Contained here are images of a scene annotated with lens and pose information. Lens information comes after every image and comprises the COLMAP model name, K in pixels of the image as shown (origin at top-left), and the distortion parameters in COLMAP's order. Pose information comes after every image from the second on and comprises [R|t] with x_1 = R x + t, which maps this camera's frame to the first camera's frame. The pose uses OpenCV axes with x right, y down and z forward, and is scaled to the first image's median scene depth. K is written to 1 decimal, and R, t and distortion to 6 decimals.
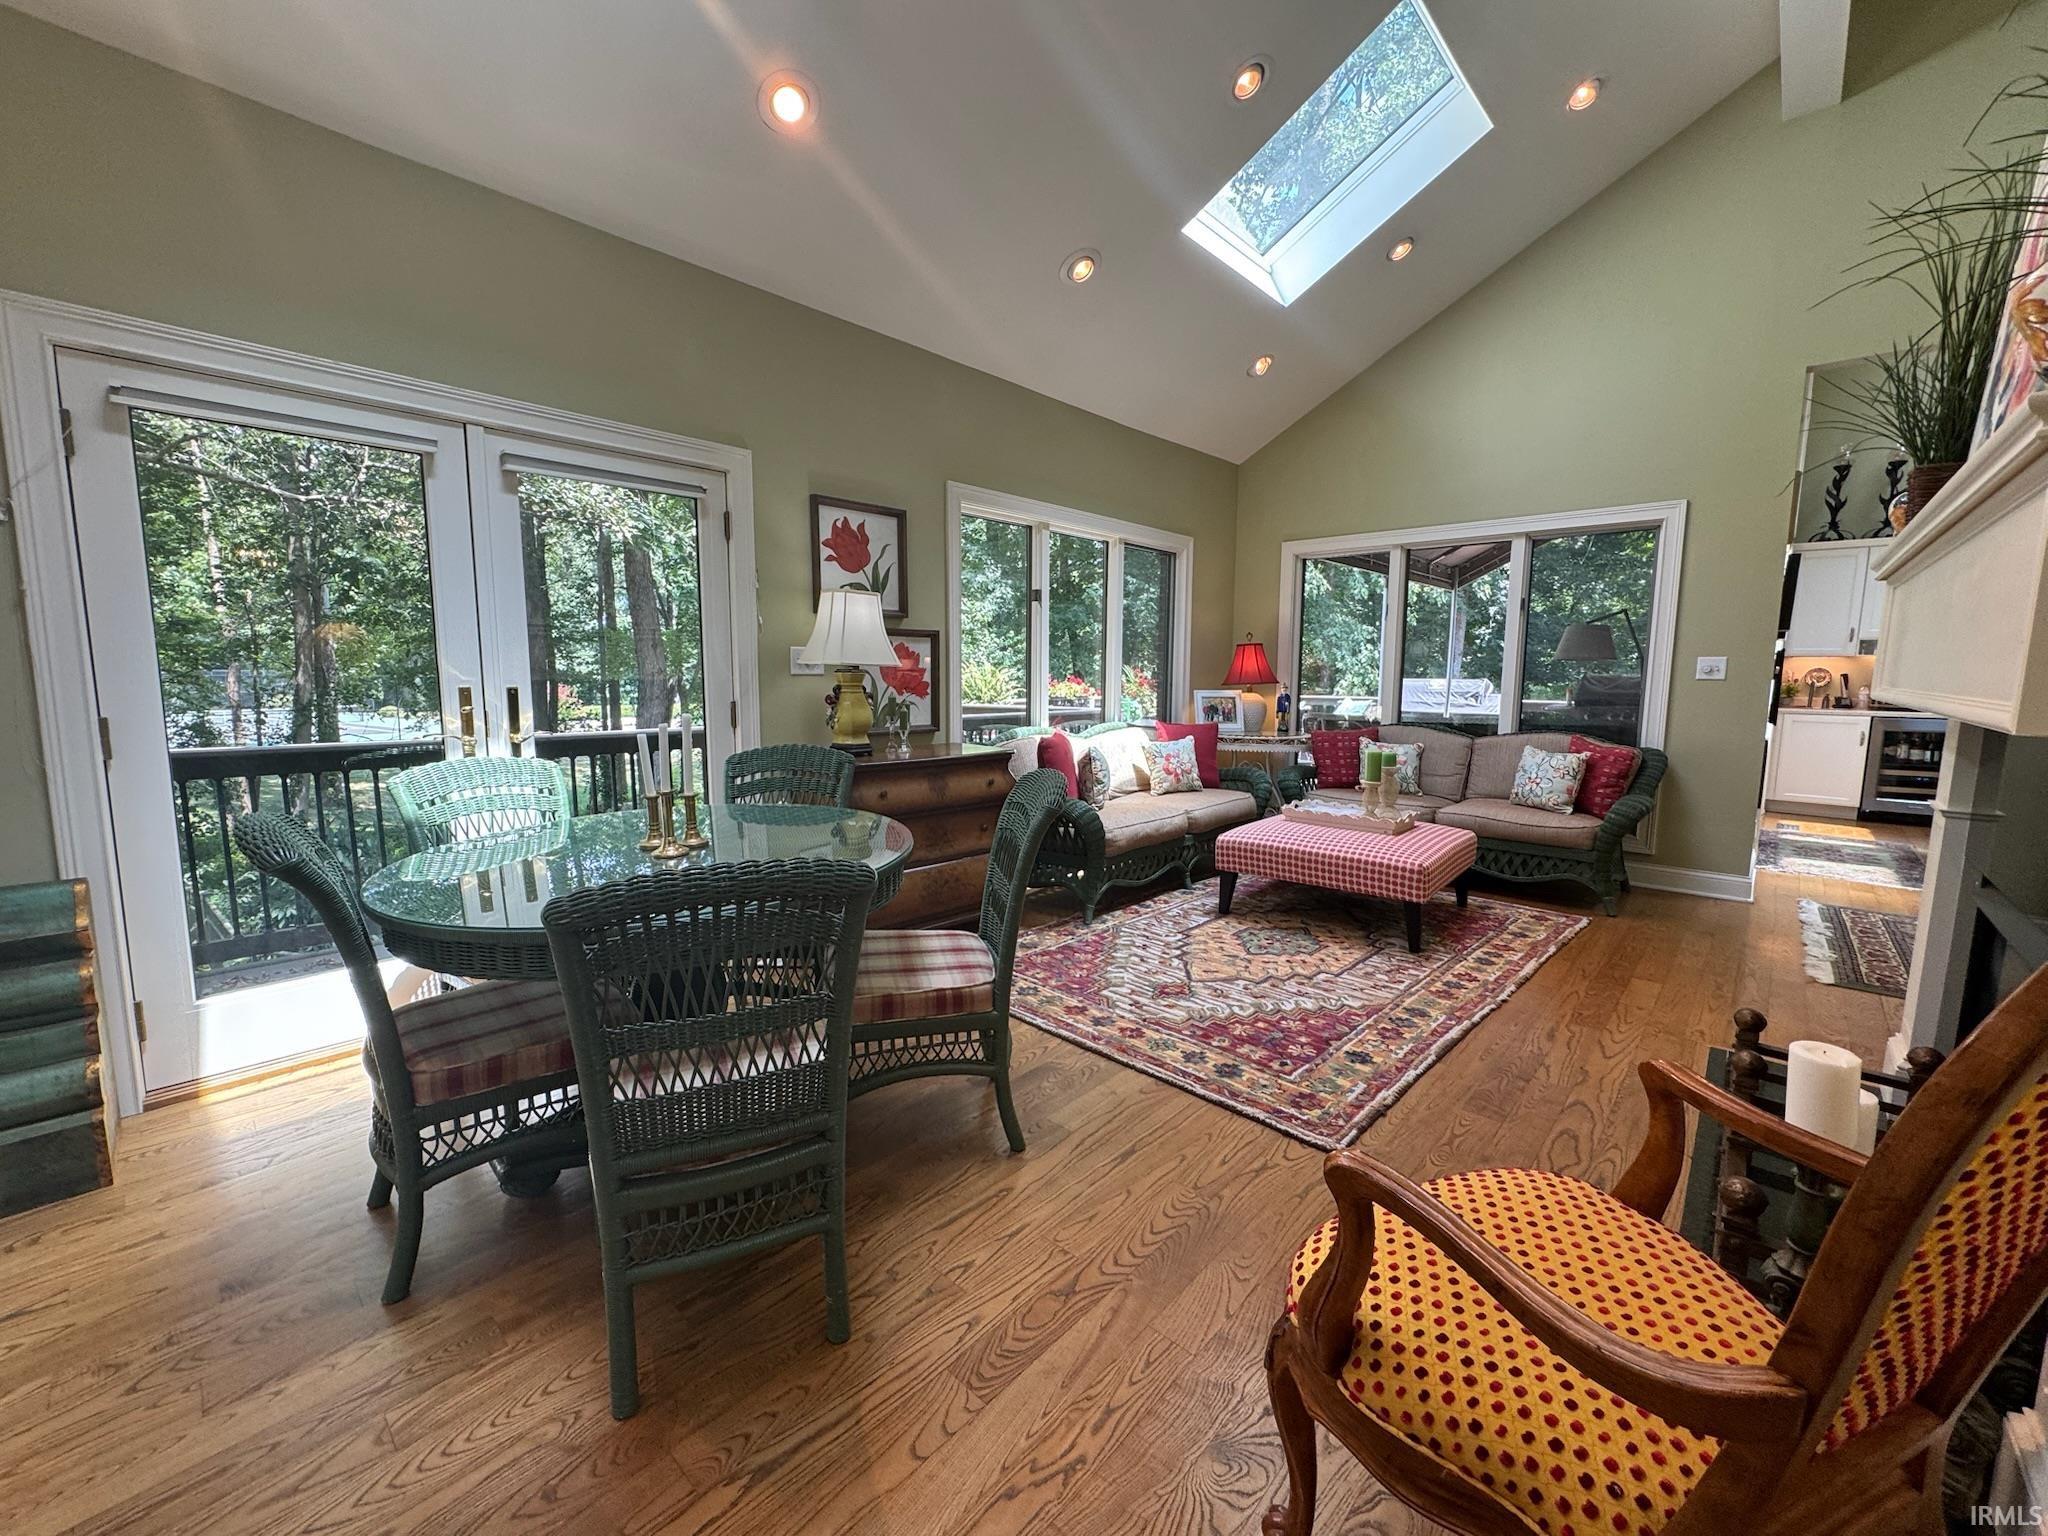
lens RADIAL K [[817.1, 0, 1020.7], [0, 817.1, 767.1], [0, 0, 1]] dist [-0.001893, 0.000548]
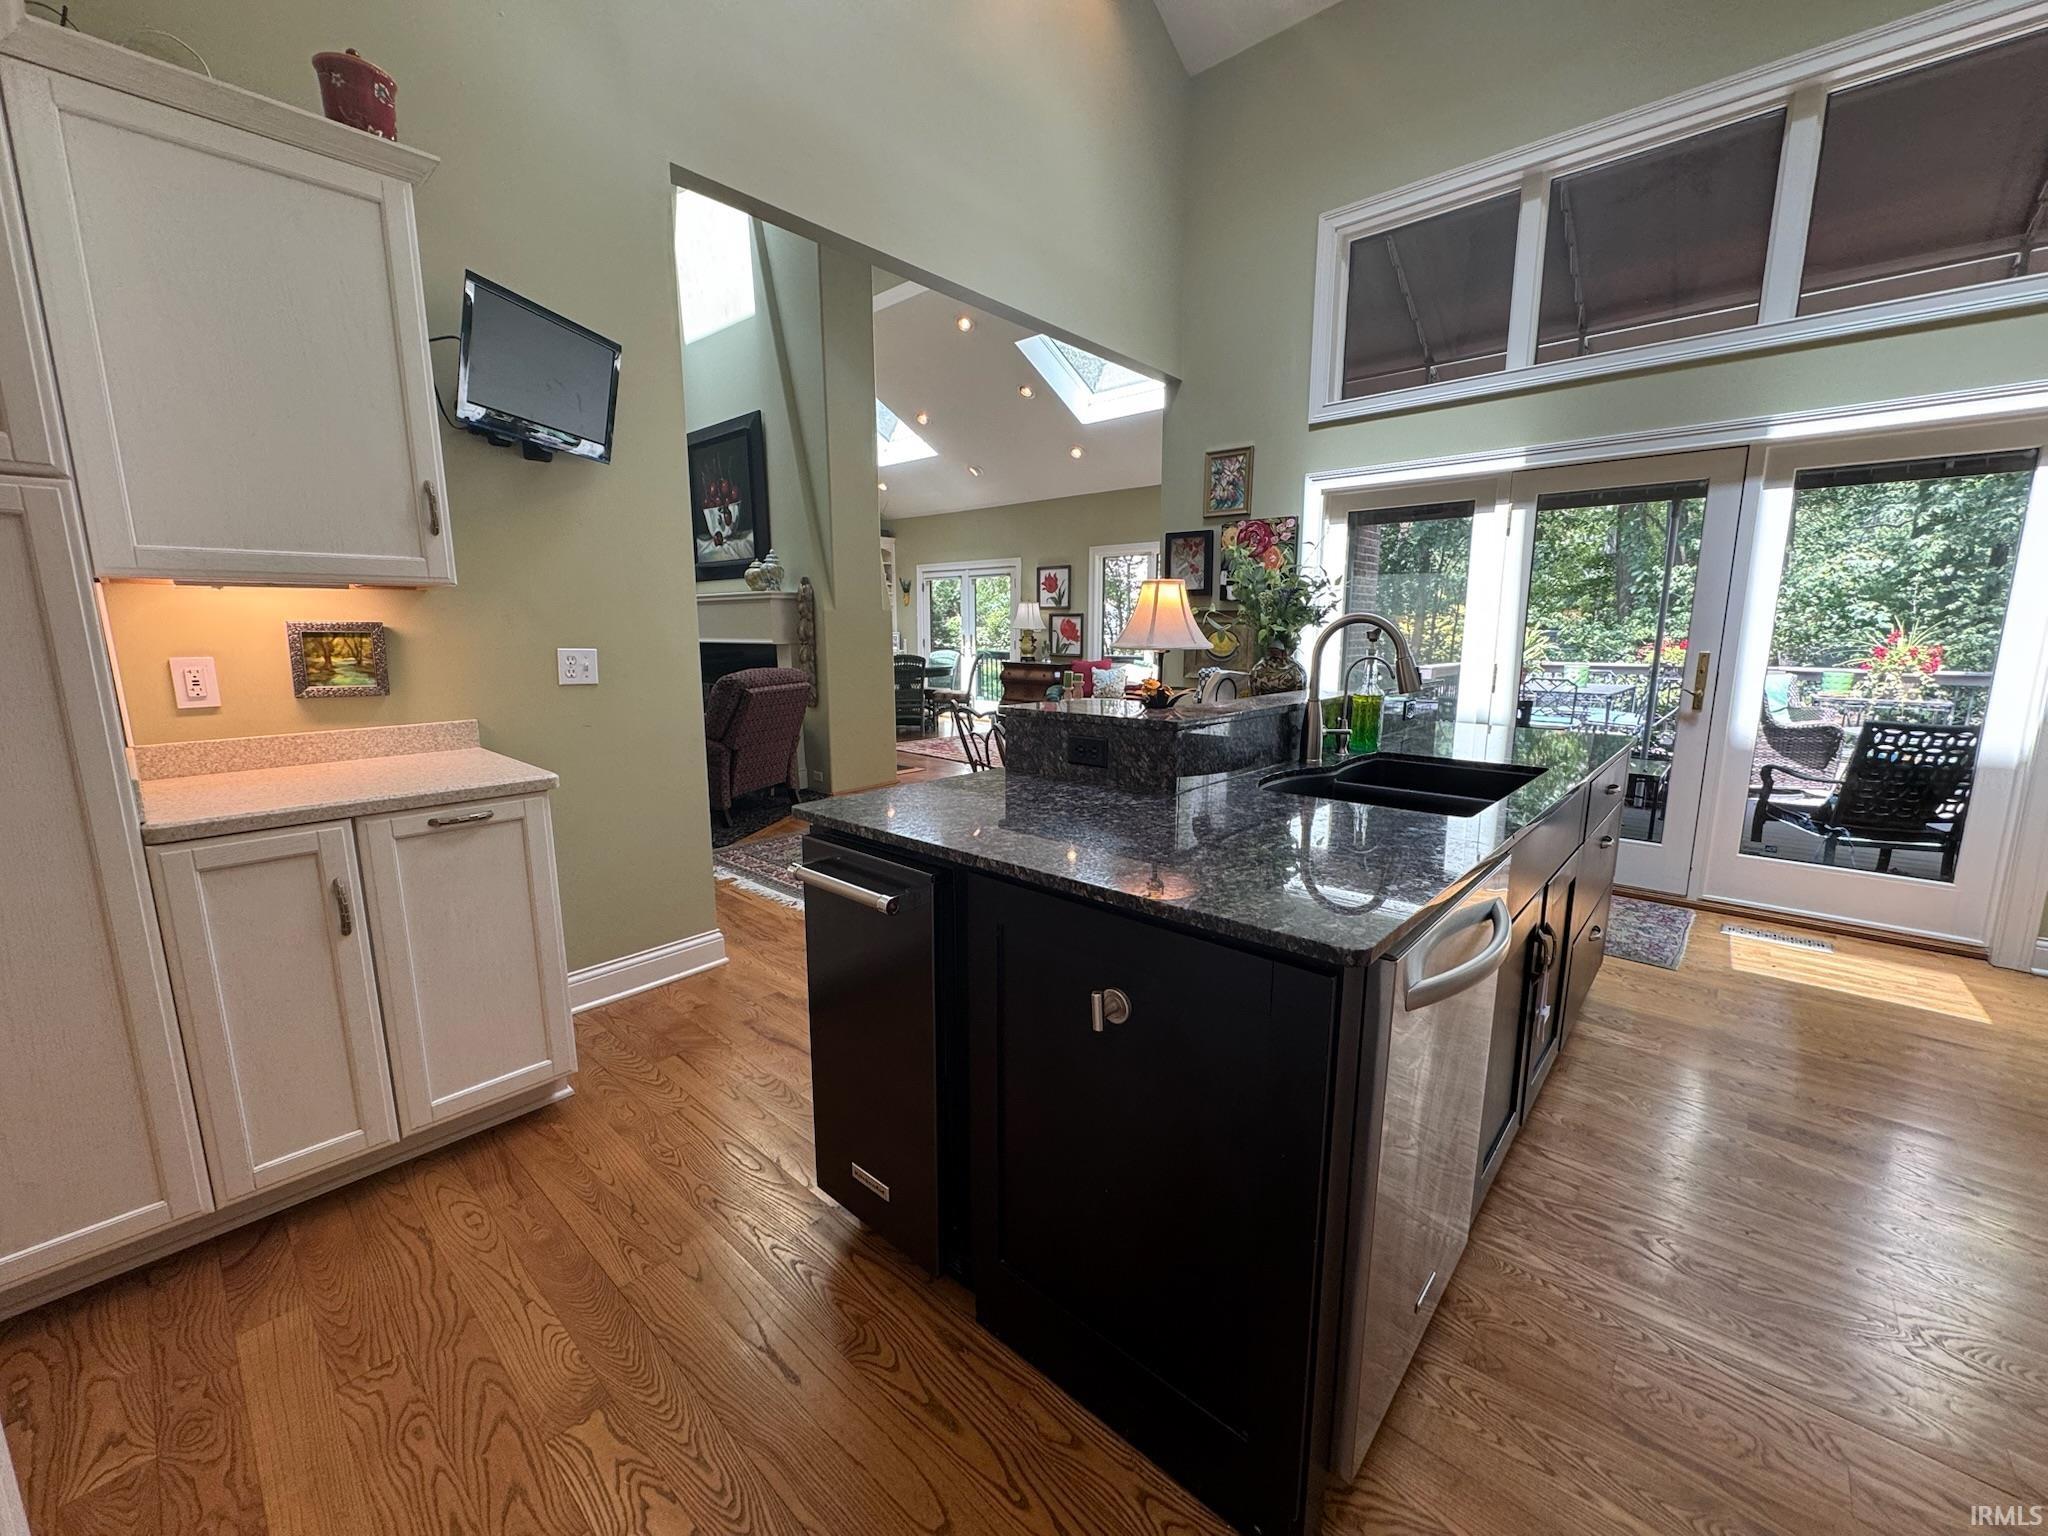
lens RADIAL K [[817.1, 0, 1020.7], [0, 817.1, 767.1], [0, 0, 1]] dist [-0.001893, 0.000548]
pose [[0.017107, 0.164798, -0.986179, 2.892534], [-0.117802, 0.979786, 0.161686, -0.119659], [0.992890, 0.113408, 0.036175, 1.013982]]
